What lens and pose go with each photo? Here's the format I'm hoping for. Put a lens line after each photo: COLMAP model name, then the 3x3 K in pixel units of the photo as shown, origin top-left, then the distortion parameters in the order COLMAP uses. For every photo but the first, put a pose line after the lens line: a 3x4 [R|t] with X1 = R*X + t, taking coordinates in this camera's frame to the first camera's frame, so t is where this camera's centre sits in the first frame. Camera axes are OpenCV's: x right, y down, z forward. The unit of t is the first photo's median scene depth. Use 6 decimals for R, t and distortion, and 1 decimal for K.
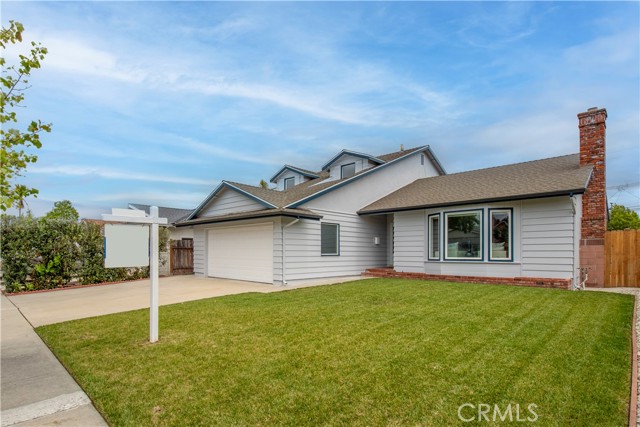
lens RADIAL K [[300.9, 0, 320.2], [0, 300.9, 245.4], [0, 0, 1]] dist [-0.018281, -0.000984]
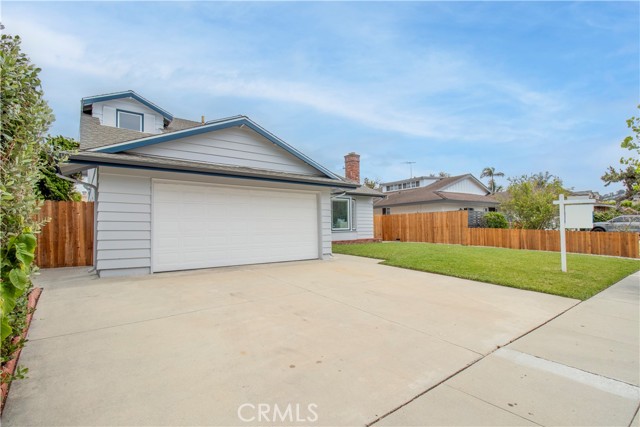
lens RADIAL K [[293.6, 0, 320.0], [0, 293.6, 213.5], [0, 0, 1]] dist [-0.000358, -0.011750]
pose [[0.247316, 0.031100, 0.968436, -1.009997], [-0.015564, 0.999483, -0.028123, 0.006211], [-0.968810, -0.008117, 0.247673, 0.704260]]
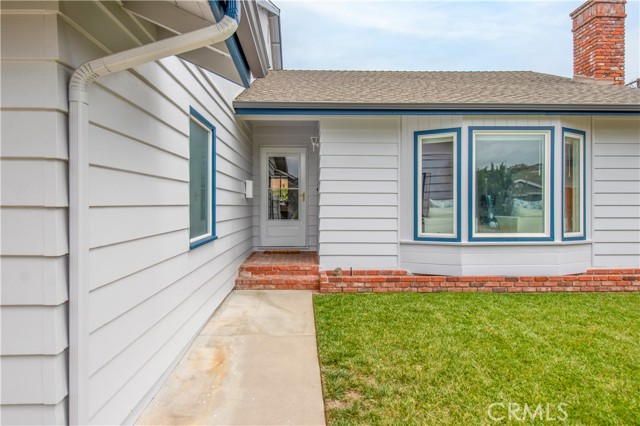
lens RADIAL K [[422.9, 0, 318.5], [0, 422.9, 204.6], [0, 0, 1]] dist [-0.000088, -0.000902]
pose [[0.742080, 0.004123, 0.670299, -0.150100], [-0.015917, 0.999808, 0.011472, -0.004945], [-0.670122, -0.019182, 0.742003, 0.702348]]
